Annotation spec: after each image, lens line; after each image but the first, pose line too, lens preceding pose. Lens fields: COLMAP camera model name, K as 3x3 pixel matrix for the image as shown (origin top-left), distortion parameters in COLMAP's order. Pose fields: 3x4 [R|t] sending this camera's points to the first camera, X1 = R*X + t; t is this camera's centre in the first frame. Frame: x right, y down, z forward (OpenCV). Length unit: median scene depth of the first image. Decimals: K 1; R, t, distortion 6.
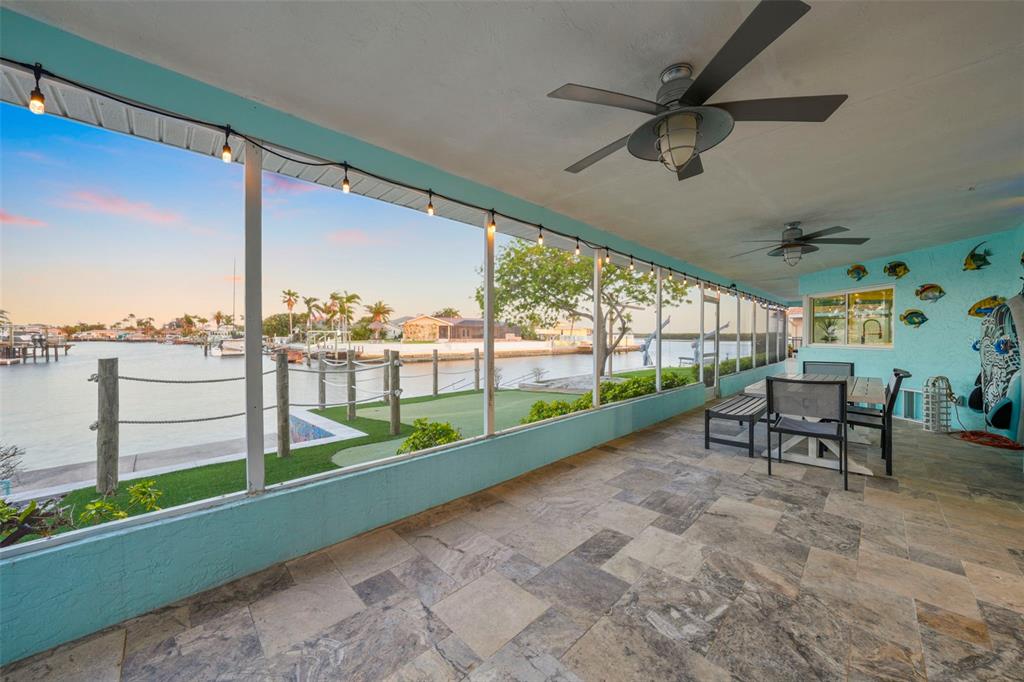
lens RADIAL K [[382.6, 0, 507.7], [0, 382.6, 340.6], [0, 0, 1]] dist [-0.014922, 0.001710]
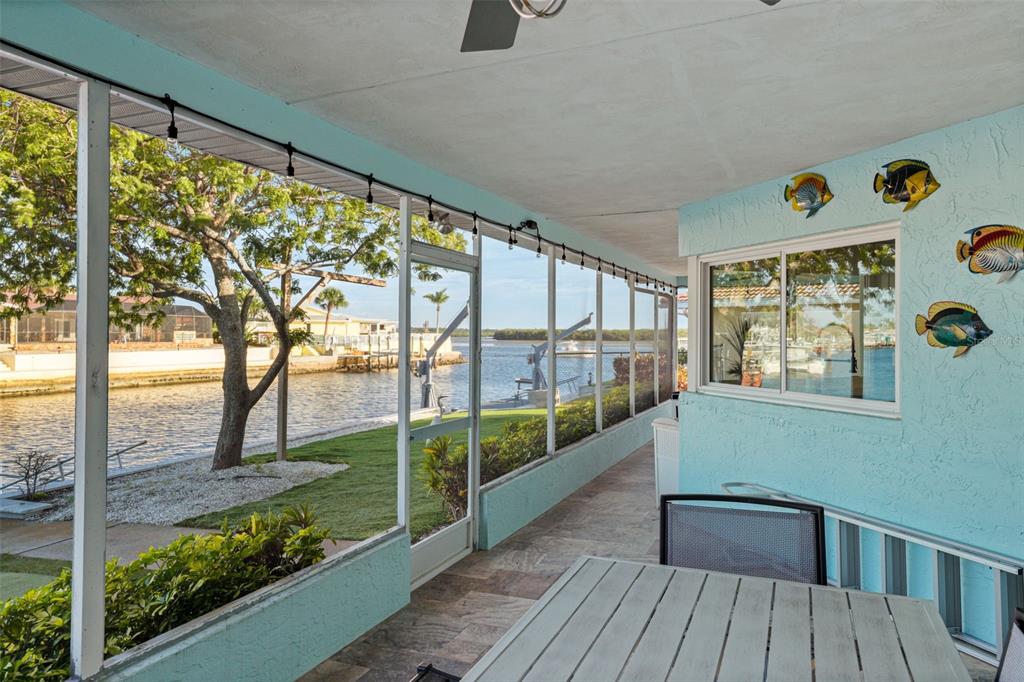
lens RADIAL K [[737.3, 0, 508.9], [0, 737.3, 337.2], [0, 0, 1]] dist [0.066133, 0.000913]
pose [[0.925111, -0.001346, 0.379694, 0.147140], [0.004625, 0.999959, -0.007726, -0.015048], [-0.379668, 0.008904, 0.925080, 0.169732]]
